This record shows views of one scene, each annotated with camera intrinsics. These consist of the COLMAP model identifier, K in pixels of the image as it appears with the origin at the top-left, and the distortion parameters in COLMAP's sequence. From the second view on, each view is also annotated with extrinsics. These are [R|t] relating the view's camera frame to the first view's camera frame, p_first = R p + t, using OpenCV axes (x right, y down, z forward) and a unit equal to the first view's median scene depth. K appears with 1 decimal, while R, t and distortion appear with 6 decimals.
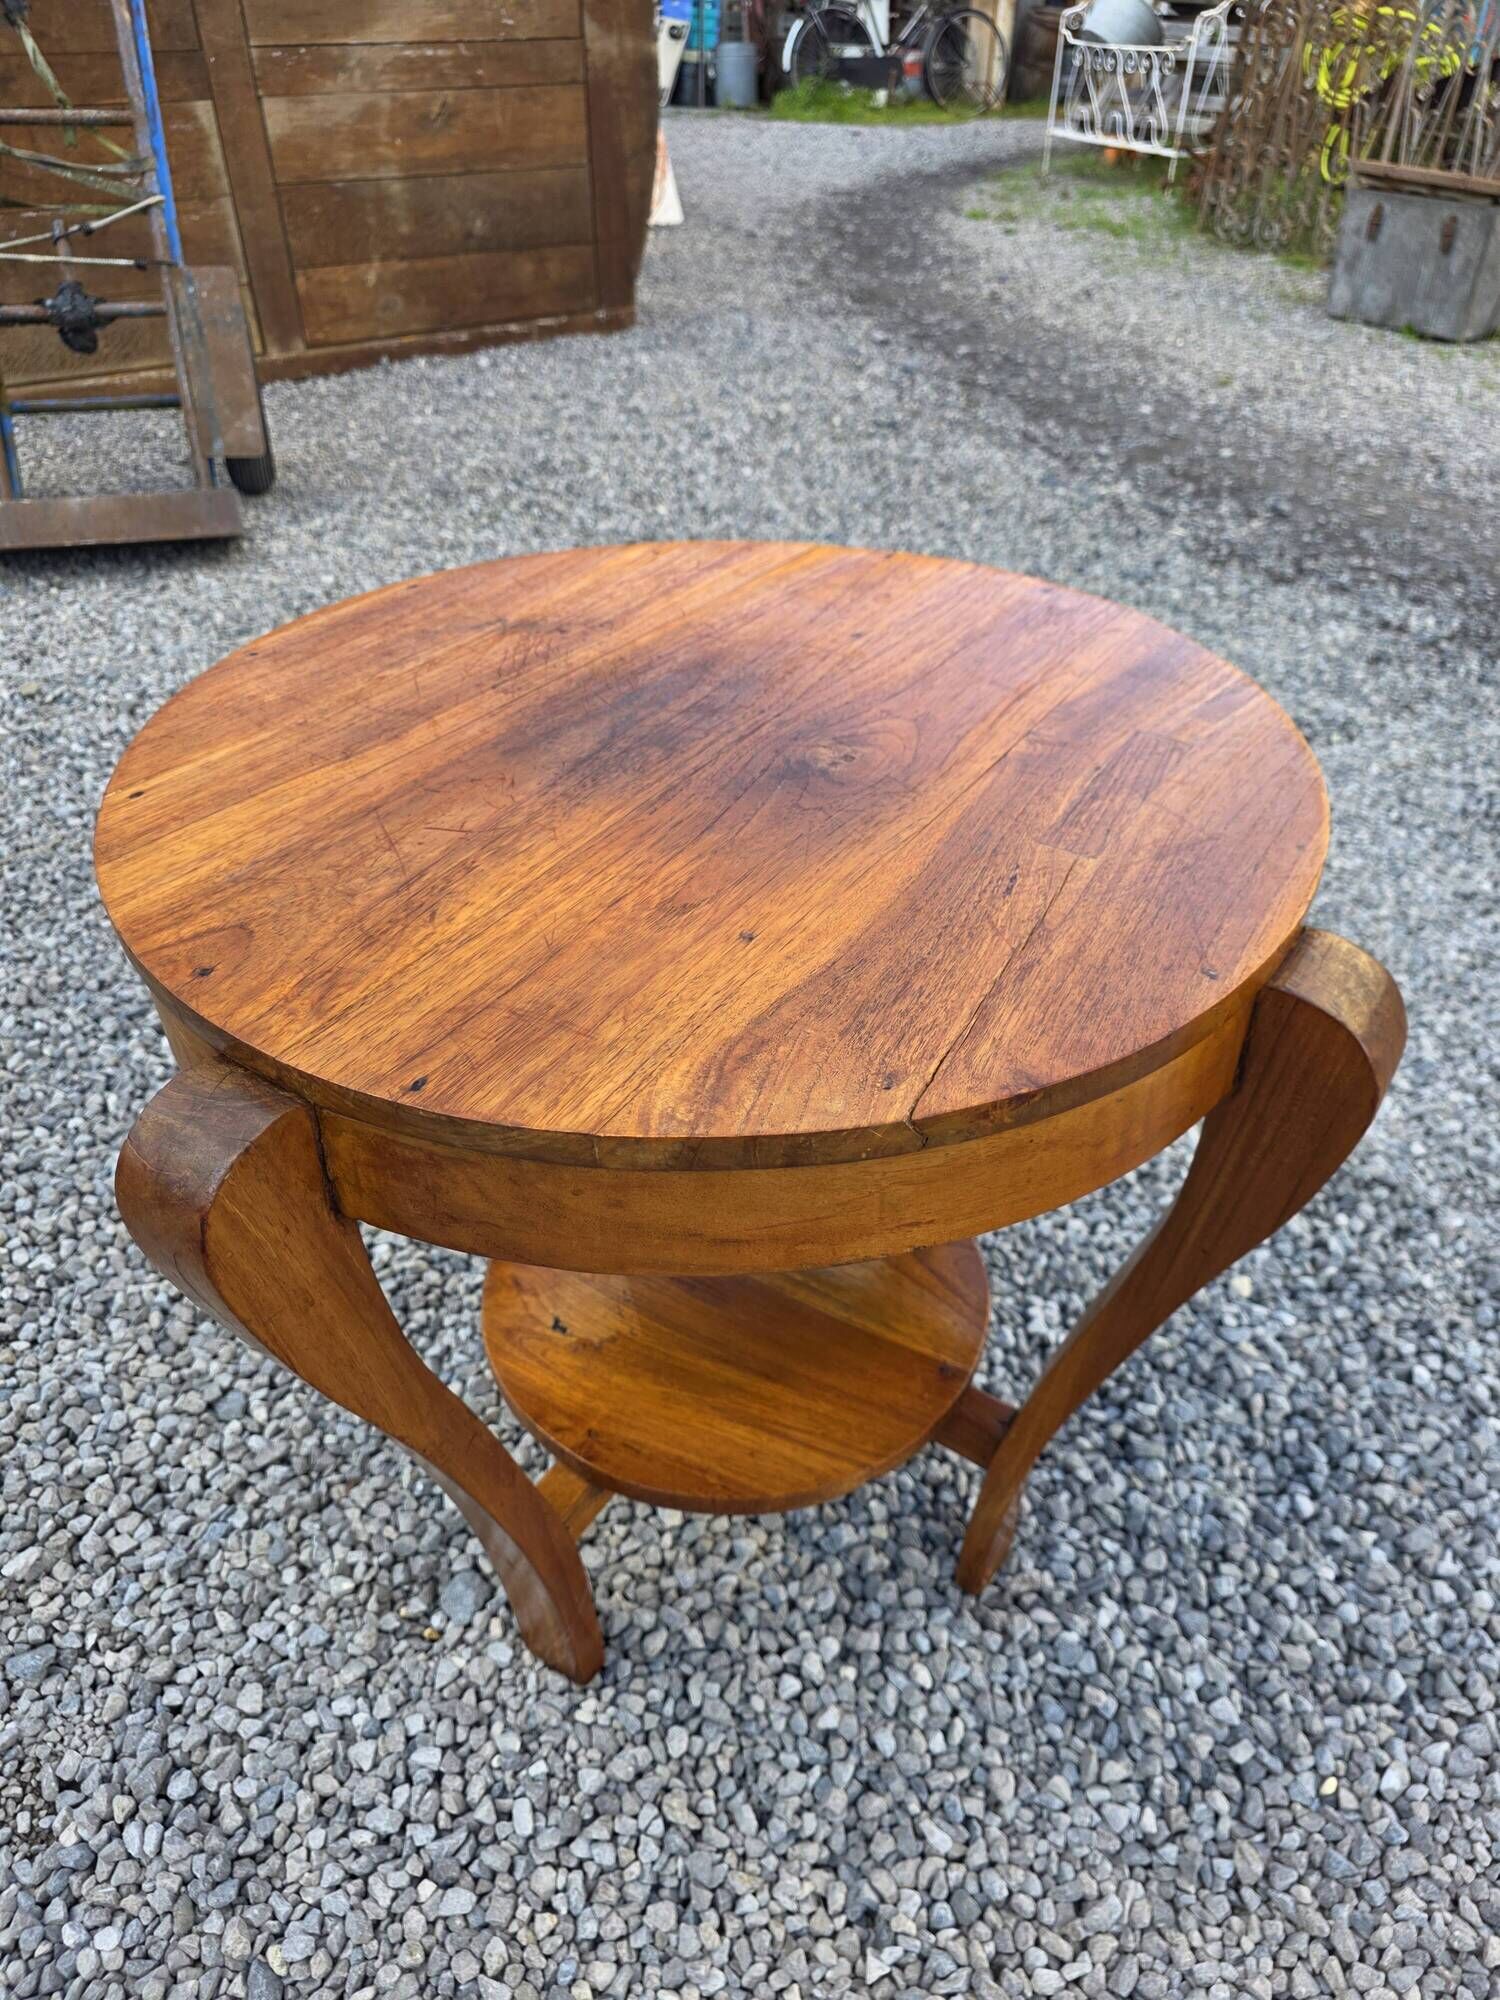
lens RADIAL K [[1370.4, 0, 757.9], [0, 1370.4, 1013.7], [0, 0, 1]] dist [0.021553, -0.019686]
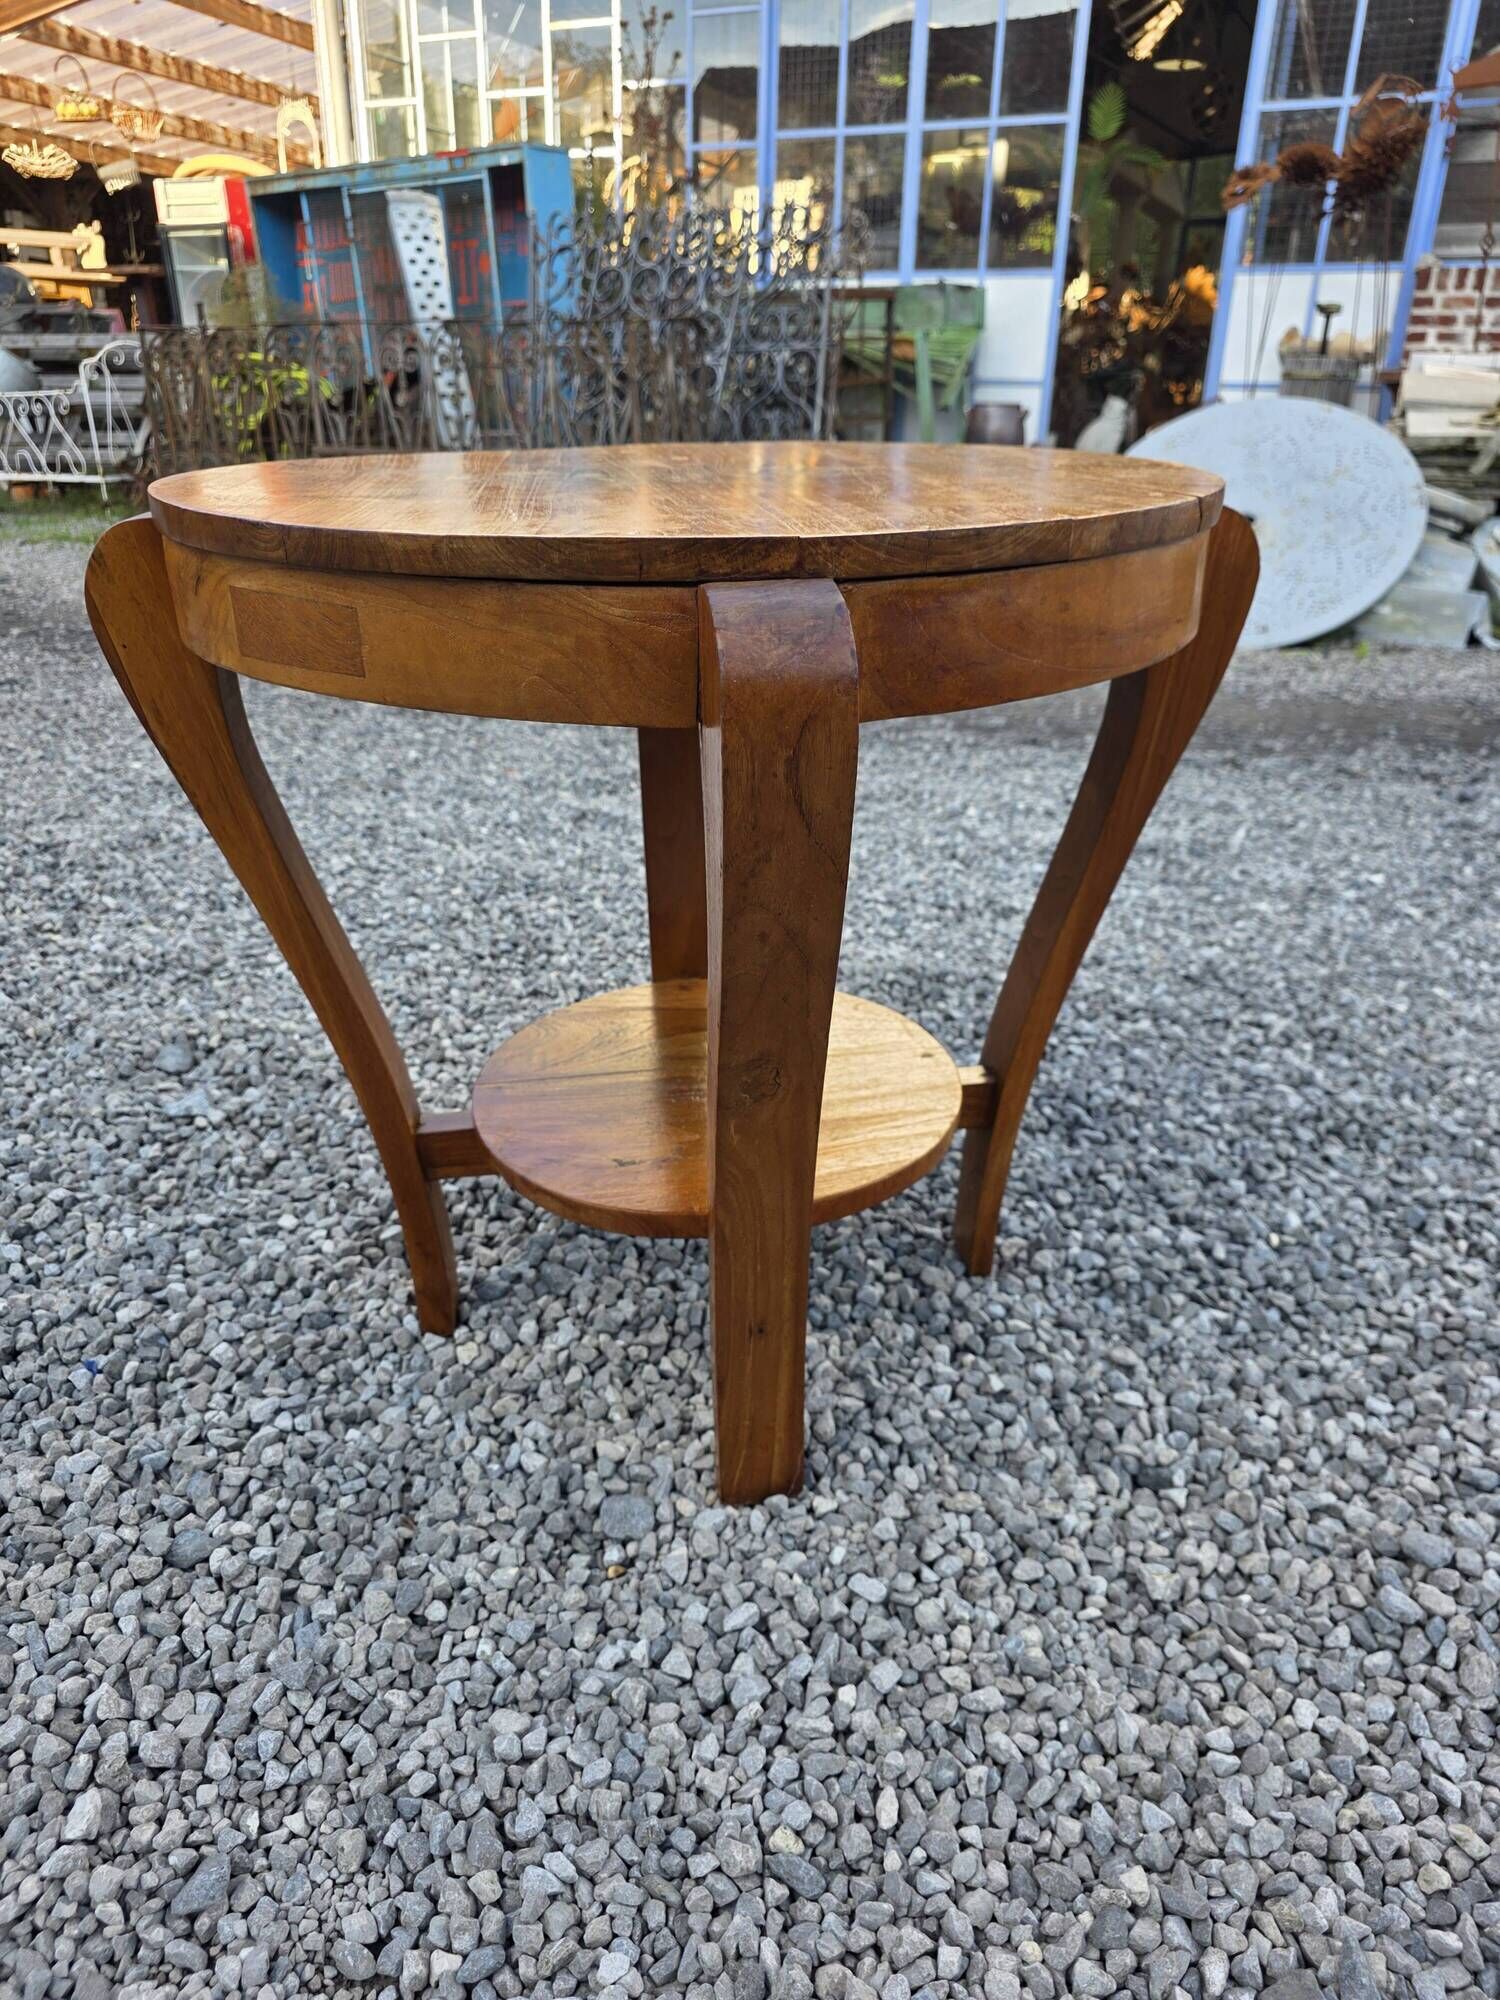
lens RADIAL K [[1370.4, 0, 747.4], [0, 1370.4, 1018.4], [0, 0, 1]] dist [0.021553, -0.019686]
pose [[0.738758, -0.295498, 0.605737, -0.595106], [0.420505, 0.904459, -0.071625, 0.227821], [-0.526699, 0.307629, 0.792435, 0.152490]]
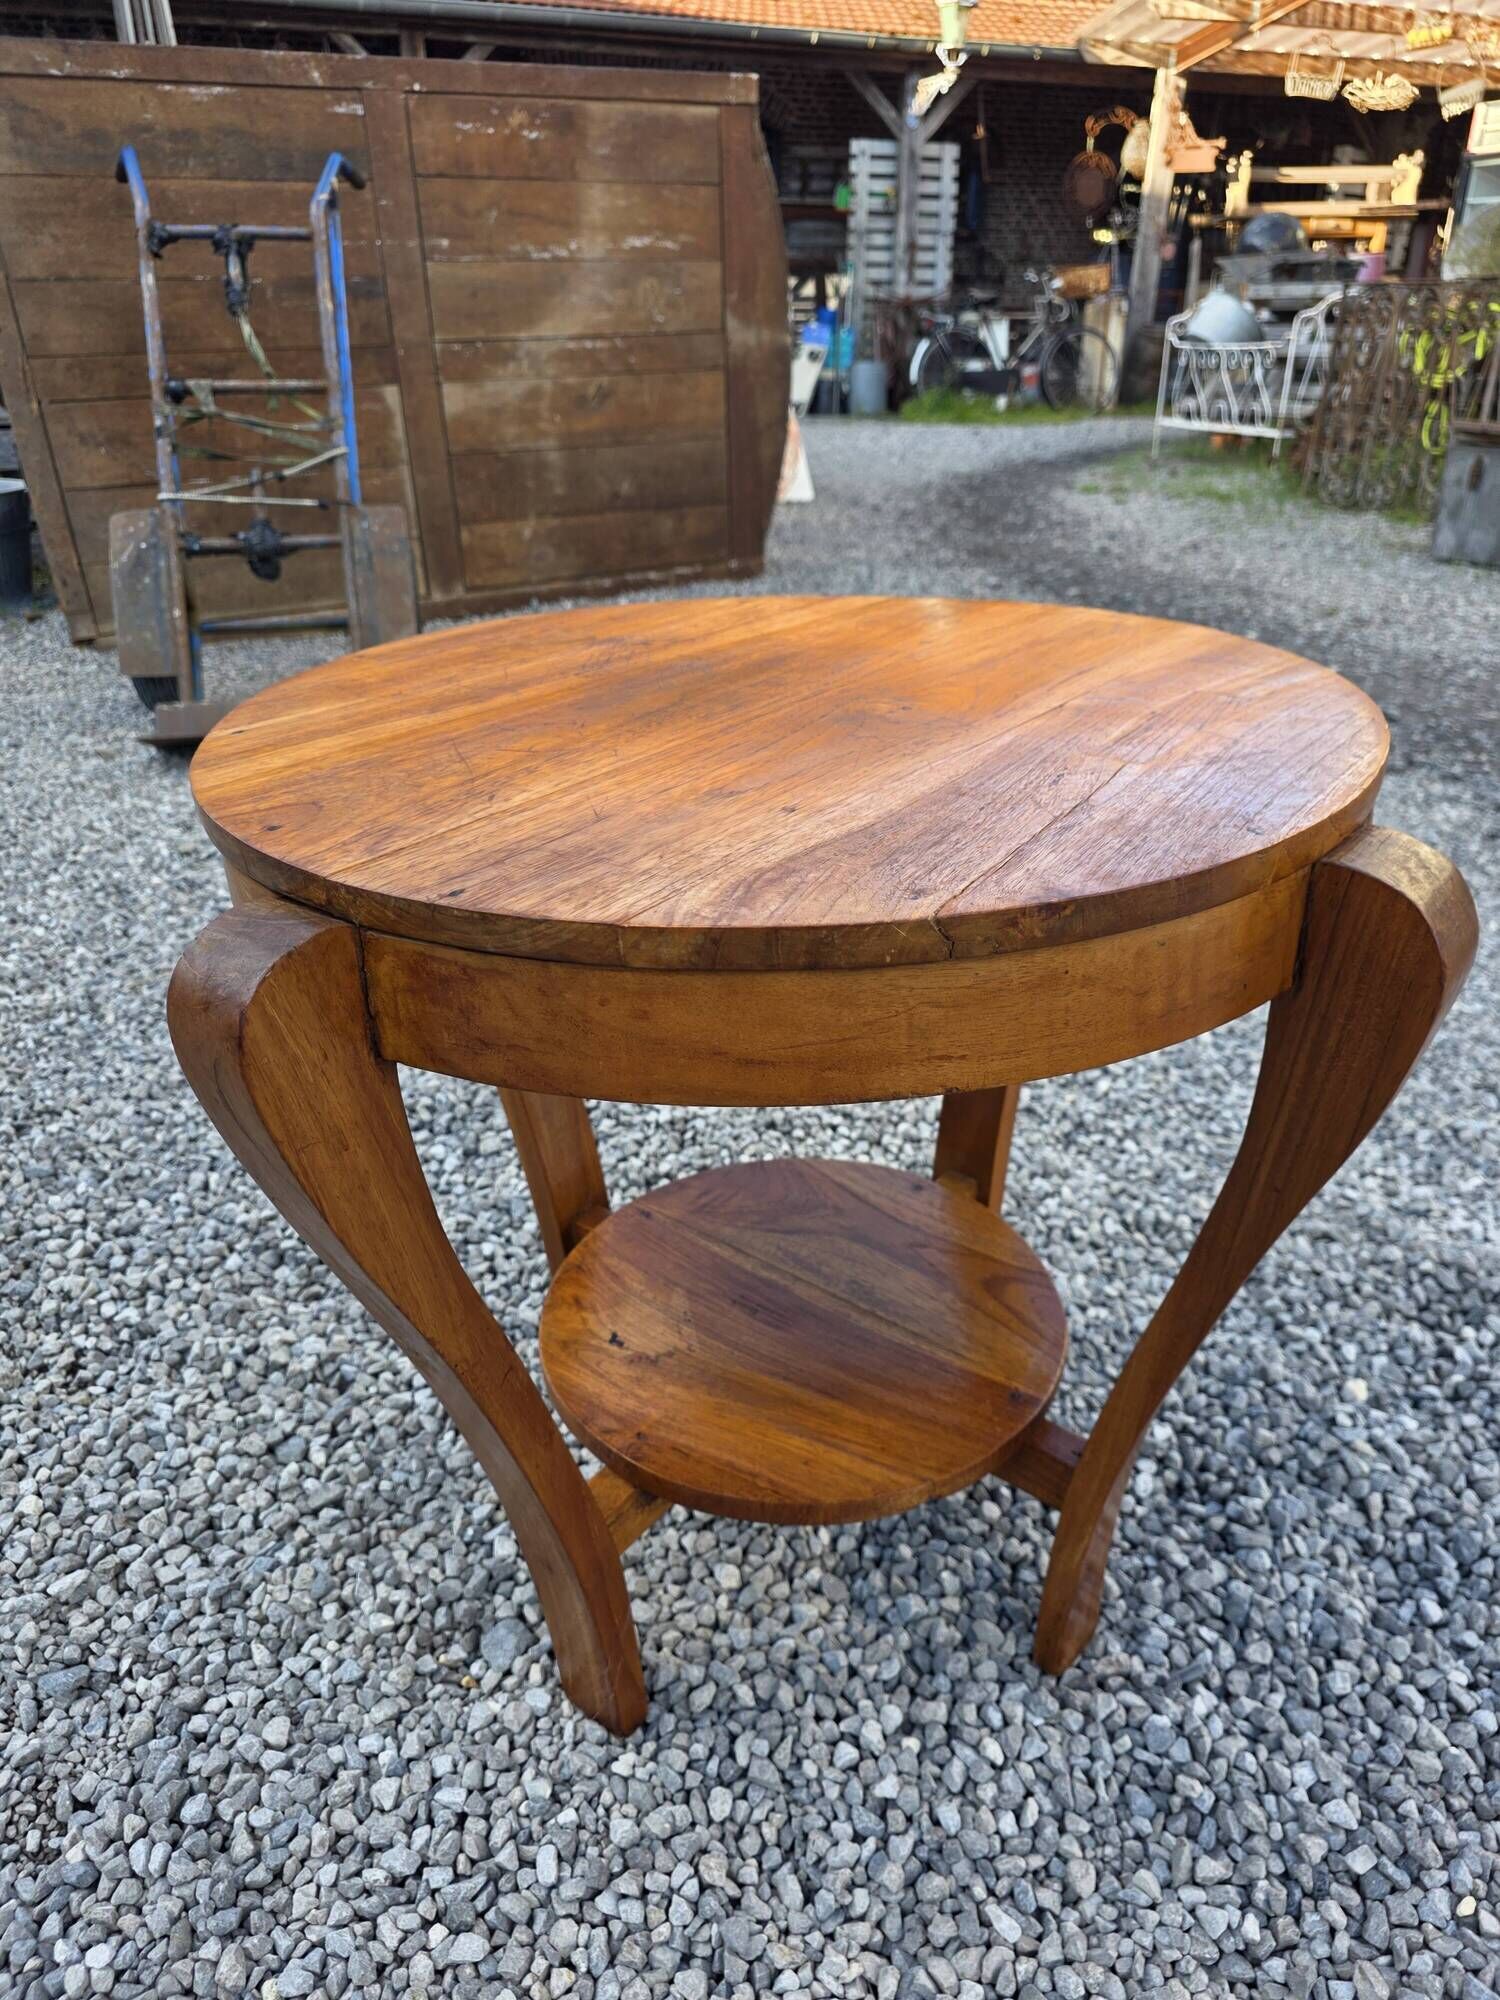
lens RADIAL K [[1370.4, 0, 746.8], [0, 1370.4, 1028.4], [0, 0, 1]] dist [0.021553, -0.019686]
pose [[0.995135, 0.018587, -0.096756, 0.034742], [-0.035300, 0.984111, -0.174012, 0.164933], [0.091984, 0.176580, 0.979979, 0.013611]]
